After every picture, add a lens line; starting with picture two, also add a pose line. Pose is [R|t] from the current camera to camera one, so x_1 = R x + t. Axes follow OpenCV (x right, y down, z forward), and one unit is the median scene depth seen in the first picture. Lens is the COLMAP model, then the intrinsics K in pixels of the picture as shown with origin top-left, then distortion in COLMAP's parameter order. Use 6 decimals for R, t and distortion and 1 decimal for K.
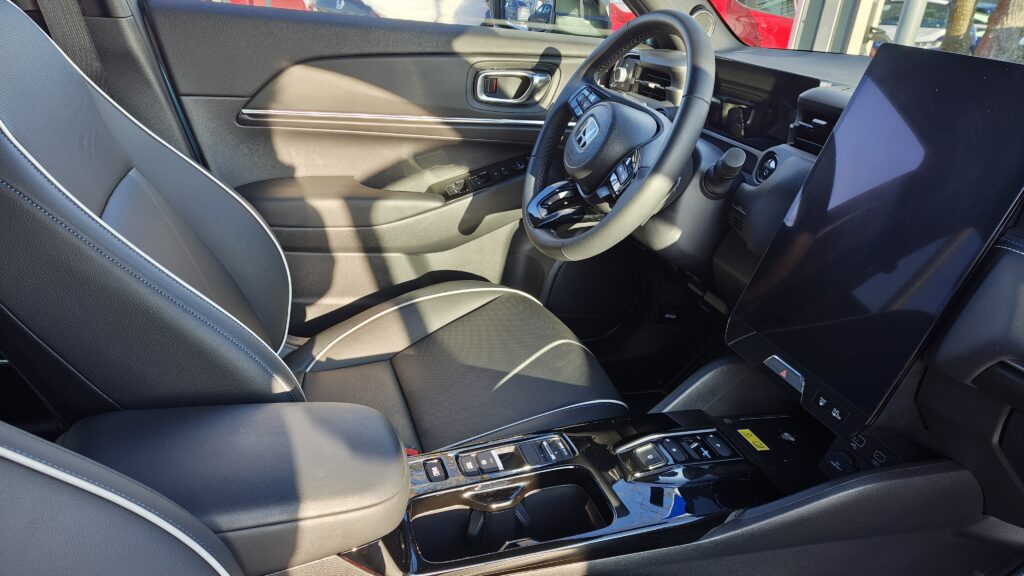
lens RADIAL K [[691.1, 0, 489.1], [0, 691.1, 300.8], [0, 0, 1]] dist [0.042258, -0.000194]
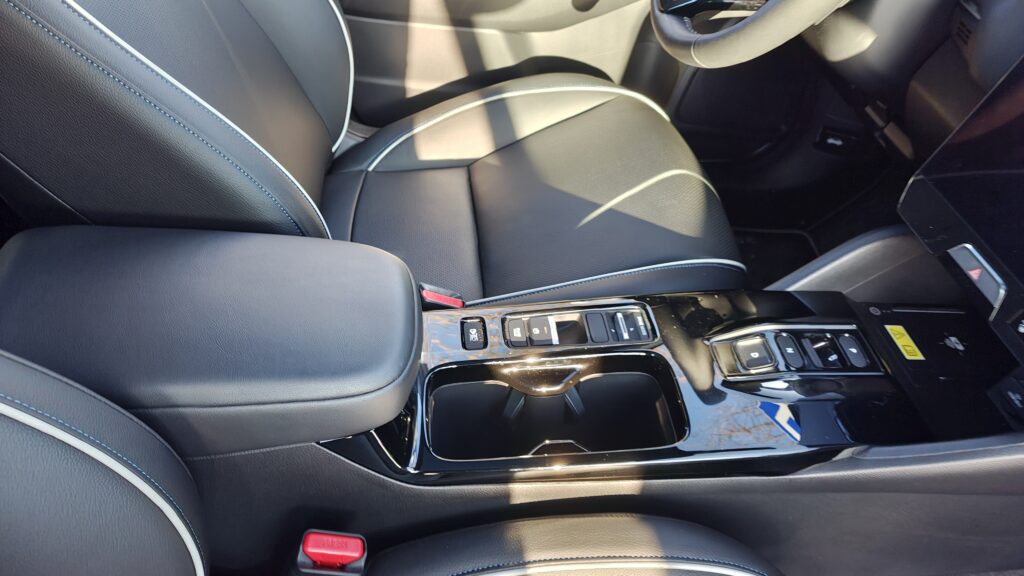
lens RADIAL K [[711.5, 0, 515.9], [0, 711.5, 292.1], [0, 0, 1]] dist [0.026562, -0.004169]
pose [[0.982133, 0.137428, -0.128563, 0.050415], [-0.094421, 0.950804, 0.295053, -0.033352], [0.162786, -0.277642, 0.946792, 0.180815]]
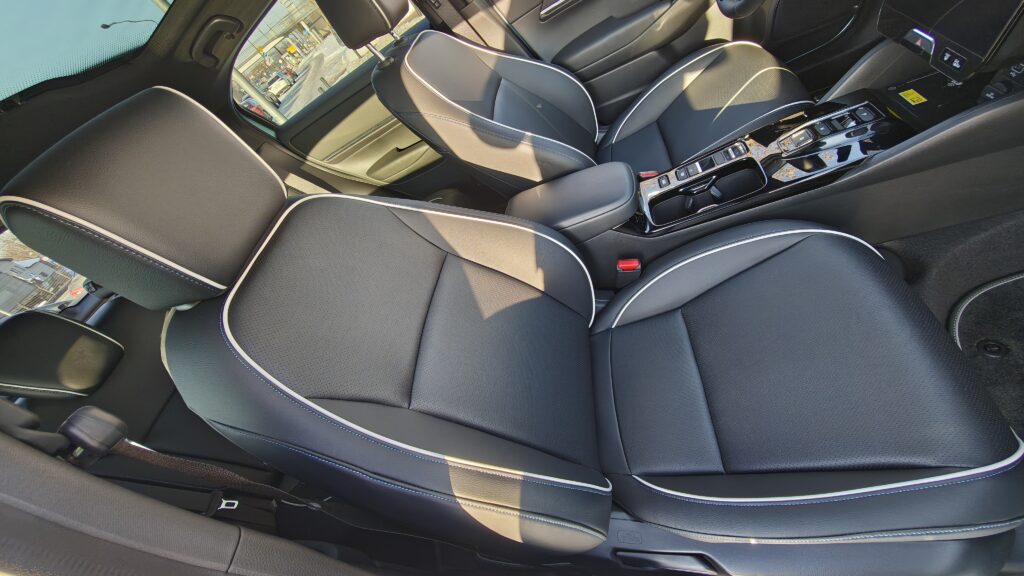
lens RADIAL K [[379.4, 0, 508.7], [0, 379.4, 284.1], [0, 0, 1]] dist [0.000336, 0.000058]
pose [[0.755376, -0.074057, -0.651094, 0.199613], [0.370575, 0.867733, 0.331230, -0.017187], [0.540446, -0.491482, 0.682908, -0.092732]]
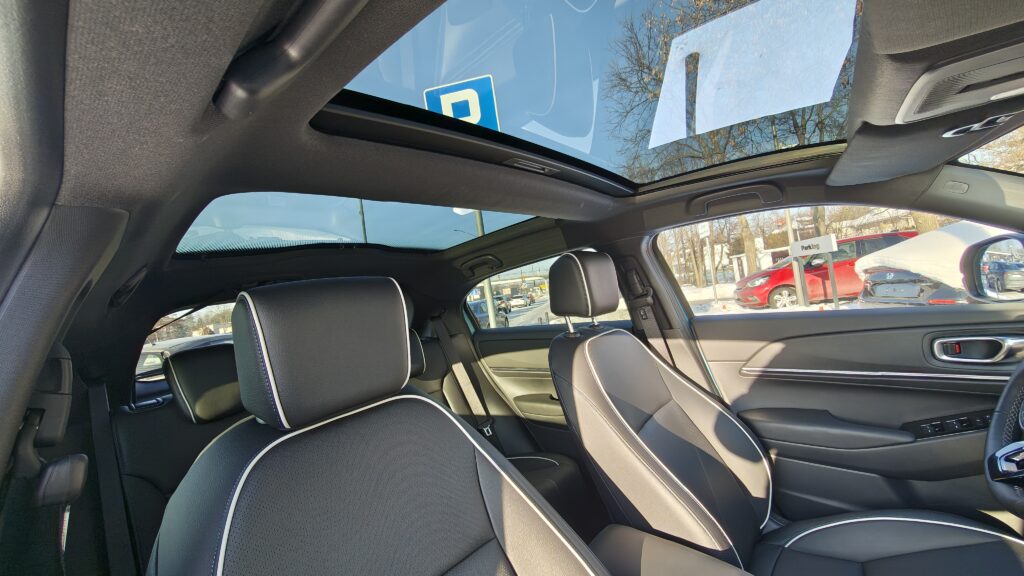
lens RADIAL K [[382.3, 0, 509.3], [0, 382.3, 286.6], [0, 0, 1]] dist [0.000359, 0.000120]
pose [[0.515767, -0.166934, -0.840308, 0.225697], [-0.194652, 0.932348, -0.304693, -0.055130], [0.834323, 0.320718, 0.448381, -0.022076]]
